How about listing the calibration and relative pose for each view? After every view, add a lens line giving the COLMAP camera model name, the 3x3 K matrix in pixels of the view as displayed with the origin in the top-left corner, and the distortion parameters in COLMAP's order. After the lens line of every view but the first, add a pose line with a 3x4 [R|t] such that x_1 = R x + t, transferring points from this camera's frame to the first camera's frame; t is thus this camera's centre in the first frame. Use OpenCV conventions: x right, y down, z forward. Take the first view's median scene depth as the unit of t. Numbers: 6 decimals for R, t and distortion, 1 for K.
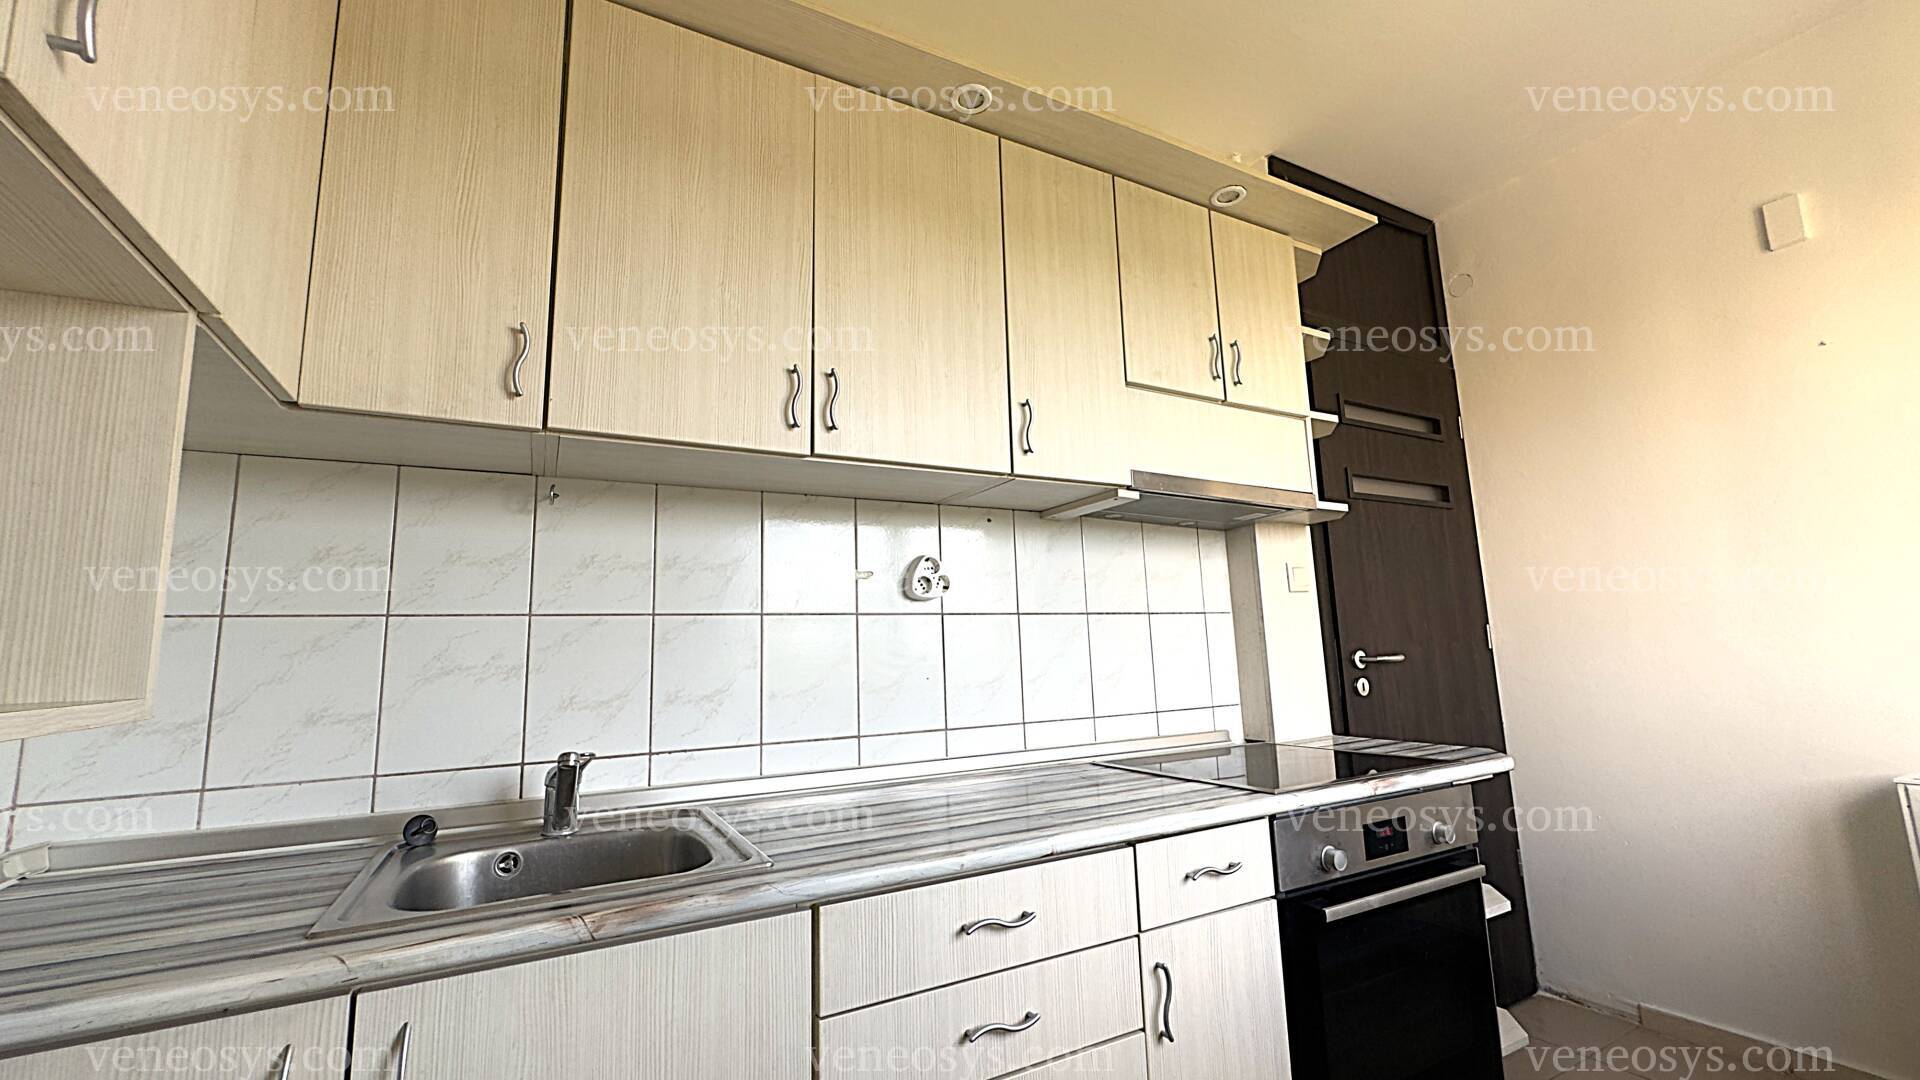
lens RADIAL K [[782.0, 0, 960.0], [0, 782.0, 540.0], [0, 0, 1]] dist [-0.002574, -0.000419]
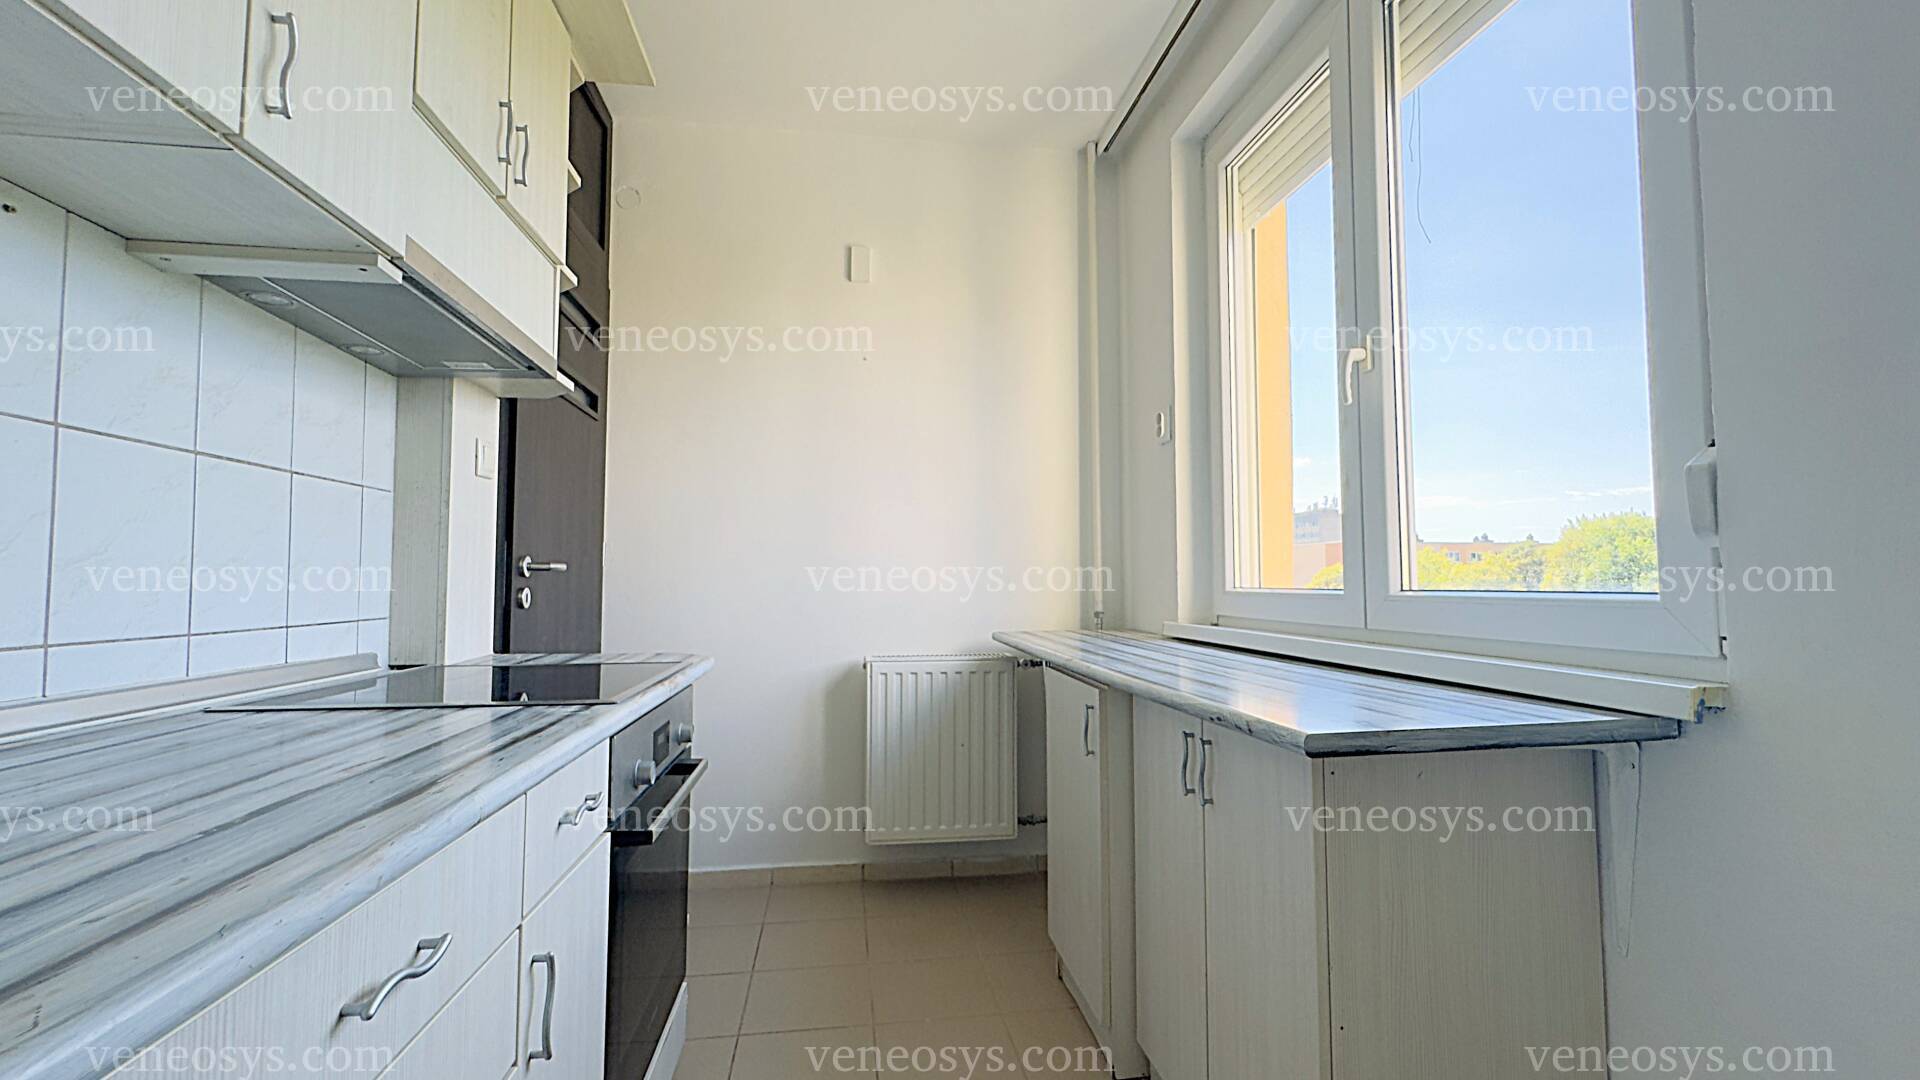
lens RADIAL K [[819.5, 0, 962.0], [0, 819.5, 534.5], [0, 0, 1]] dist [-0.000633, -0.000067]
pose [[0.338641, 0.087636, 0.936826, -0.185055], [-0.145097, 0.988607, -0.040030, 0.091291], [-0.929661, -0.122375, 0.347498, 0.266137]]
